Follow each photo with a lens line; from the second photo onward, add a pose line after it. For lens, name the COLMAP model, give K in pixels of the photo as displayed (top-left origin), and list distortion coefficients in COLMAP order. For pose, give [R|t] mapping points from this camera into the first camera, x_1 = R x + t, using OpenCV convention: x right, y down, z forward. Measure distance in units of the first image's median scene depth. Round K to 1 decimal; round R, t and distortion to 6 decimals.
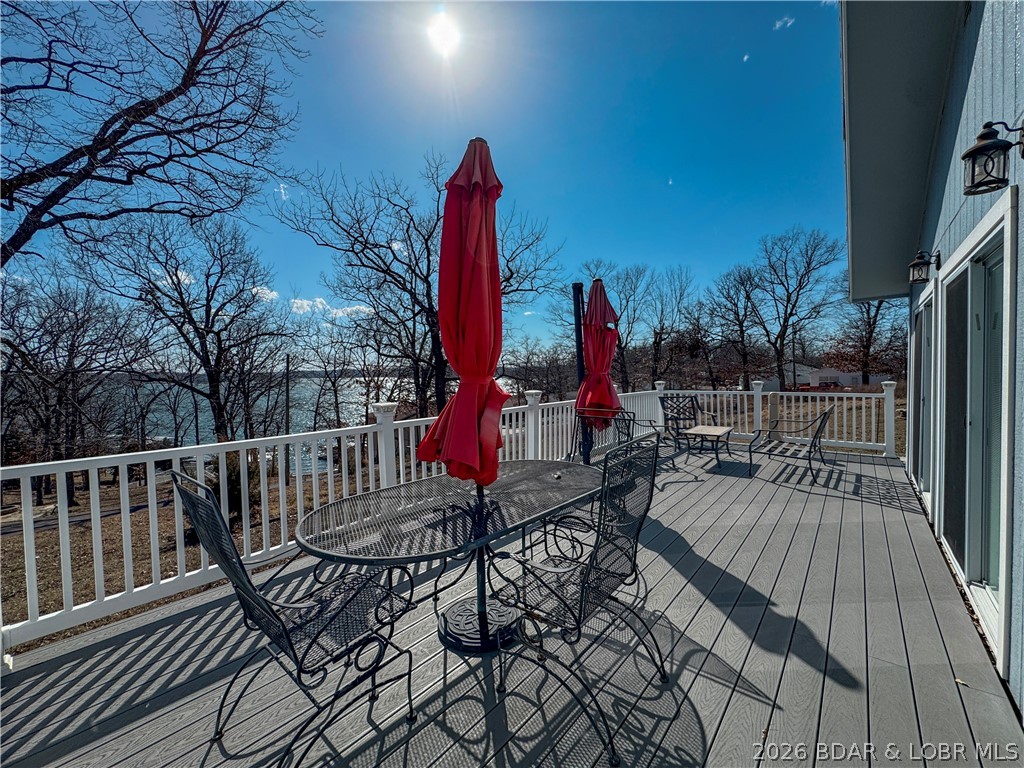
lens RADIAL K [[409.7, 0, 512.0], [0, 409.7, 384.0], [0, 0, 1]] dist [-0.009270, 0.000602]
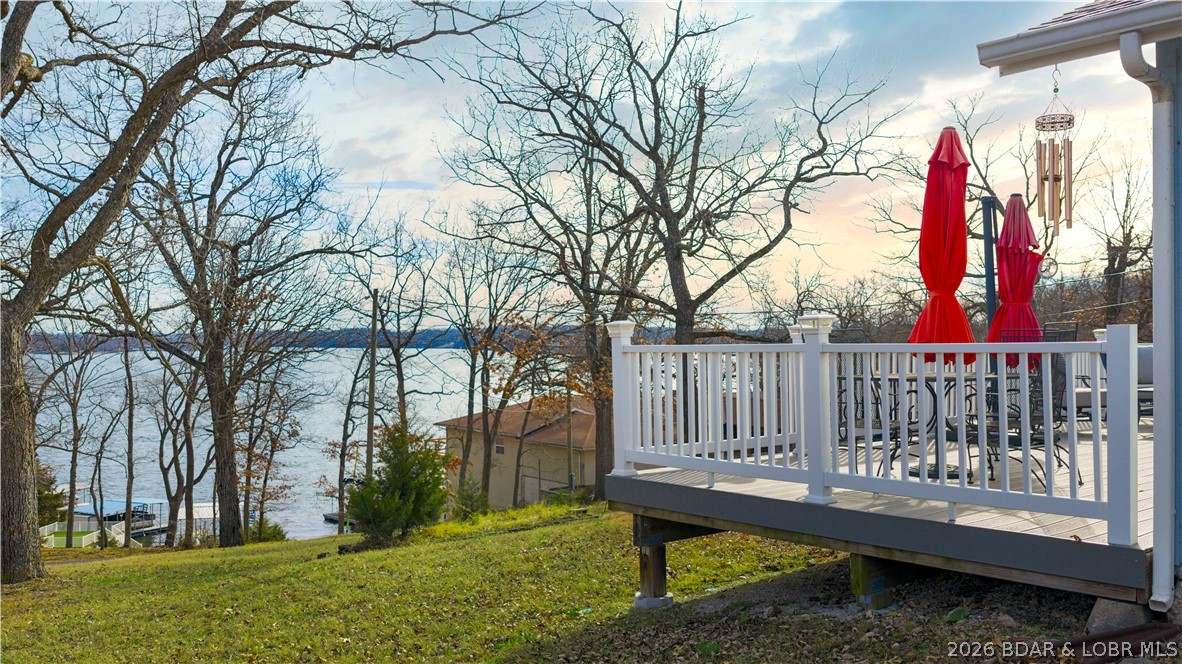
lens RADIAL K [[1005.3, 0, 591.0], [0, 1005.3, 332.0], [0, 0, 1]] dist [0.041099, 0.005529]
pose [[0.989910, 0.016308, -0.140757, -0.099317], [-0.021721, 0.999079, -0.037006, 0.034623], [0.140024, 0.039690, 0.989352, -0.332814]]
